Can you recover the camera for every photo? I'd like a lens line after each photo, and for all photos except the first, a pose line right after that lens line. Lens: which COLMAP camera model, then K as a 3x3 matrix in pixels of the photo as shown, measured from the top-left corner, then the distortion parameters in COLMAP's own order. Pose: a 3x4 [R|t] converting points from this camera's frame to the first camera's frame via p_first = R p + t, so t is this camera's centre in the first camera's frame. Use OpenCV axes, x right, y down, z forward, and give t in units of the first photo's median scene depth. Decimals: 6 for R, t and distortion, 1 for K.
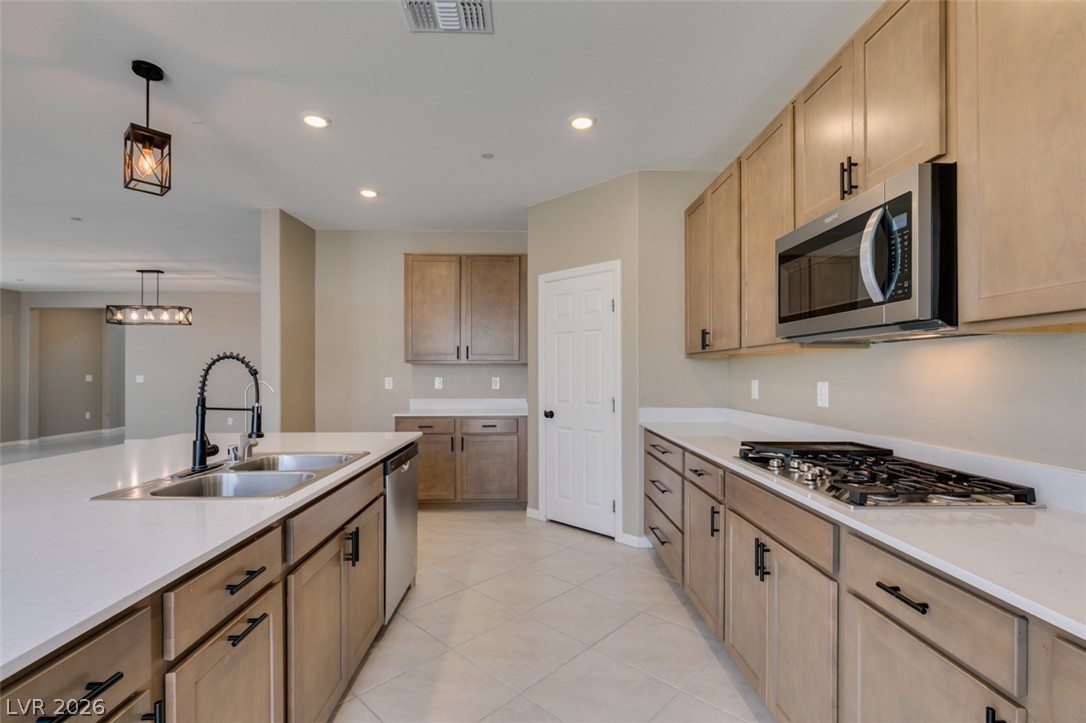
lens RADIAL K [[489.2, 0, 542.0], [0, 489.2, 370.9], [0, 0, 1]] dist [-0.001703, -0.000411]
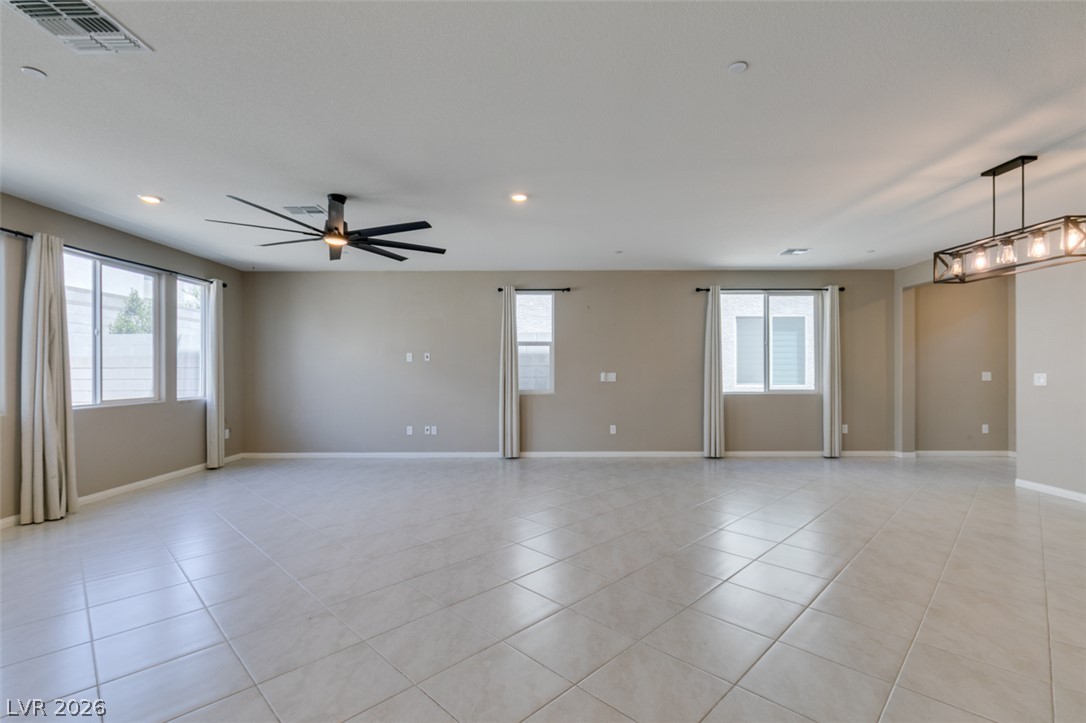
lens RADIAL K [[489.2, 0, 542.0], [0, 489.2, 370.9], [0, 0, 1]] dist [-0.001703, -0.000411]
pose [[-0.024838, 0.004171, -0.999683, -0.466847], [0.004636, 0.999981, 0.004057, 0.002399], [0.999681, -0.004534, -0.024857, 0.856768]]
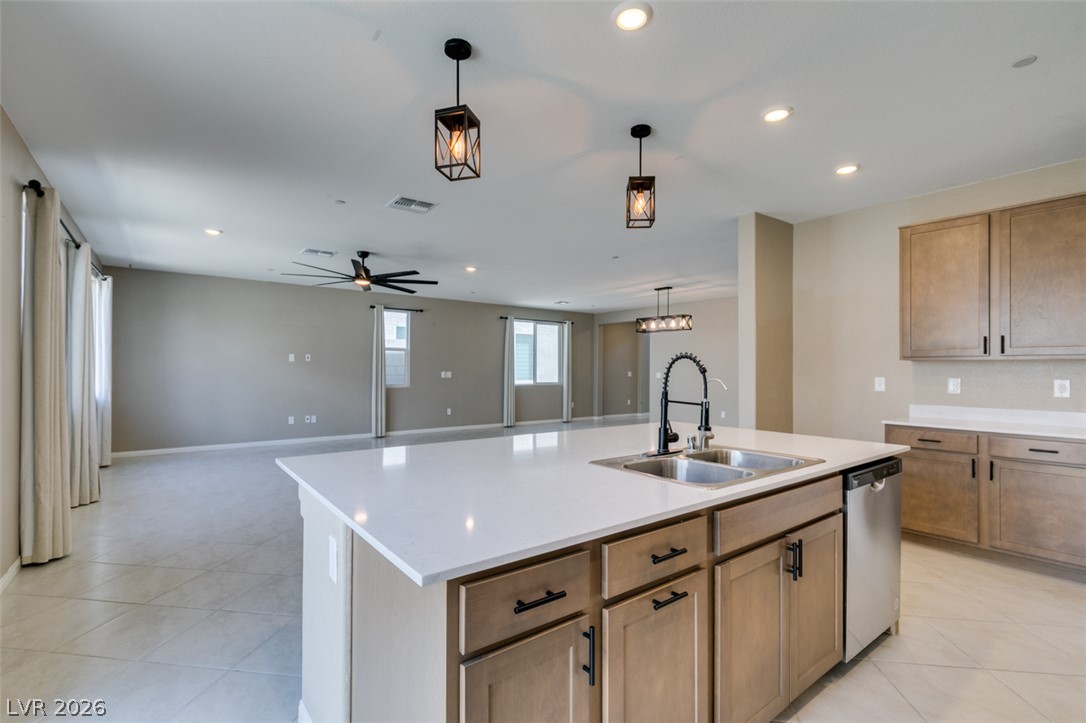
lens RADIAL K [[491.6, 0, 539.5], [0, 491.6, 365.0], [0, 0, 1]] dist [-0.000166, -0.000331]
pose [[0.587299, -0.003506, -0.809362, 0.035504], [-0.003664, 0.999969, -0.006991, -0.000179], [0.809362, 0.007071, 0.587268, 0.024396]]
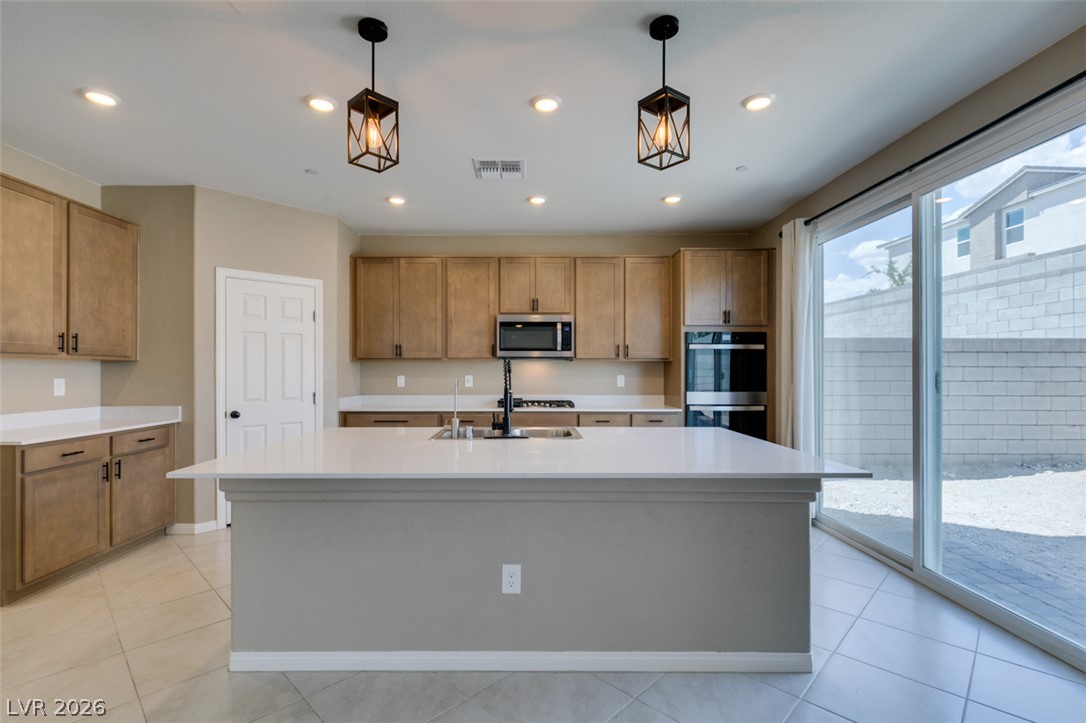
lens RADIAL K [[498.0, 0, 529.8], [0, 498.0, 366.8], [0, 0, 1]] dist [-0.000792, -0.000235]
pose [[0.024138, 0.007502, 0.999680, -0.911840], [-0.002185, 0.999970, -0.007452, -0.000217], [-0.999706, -0.002004, 0.024154, 0.370851]]
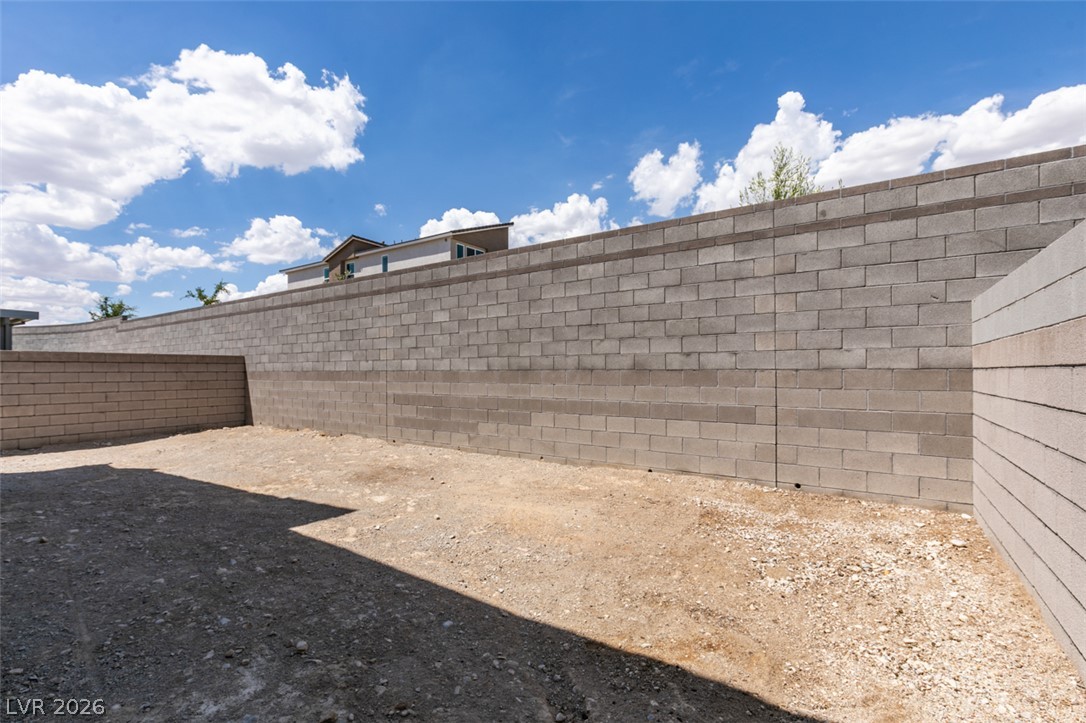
lens RADIAL K [[489.2, 0, 542.0], [0, 489.2, 370.9], [0, 0, 1]] dist [-0.001703, -0.000411]
pose [[-0.811834, 0.005839, 0.583859, -2.291773], [0.004642, 0.999983, -0.003546, -0.003671], [-0.583870, -0.000169, -0.811847, -0.214440]]
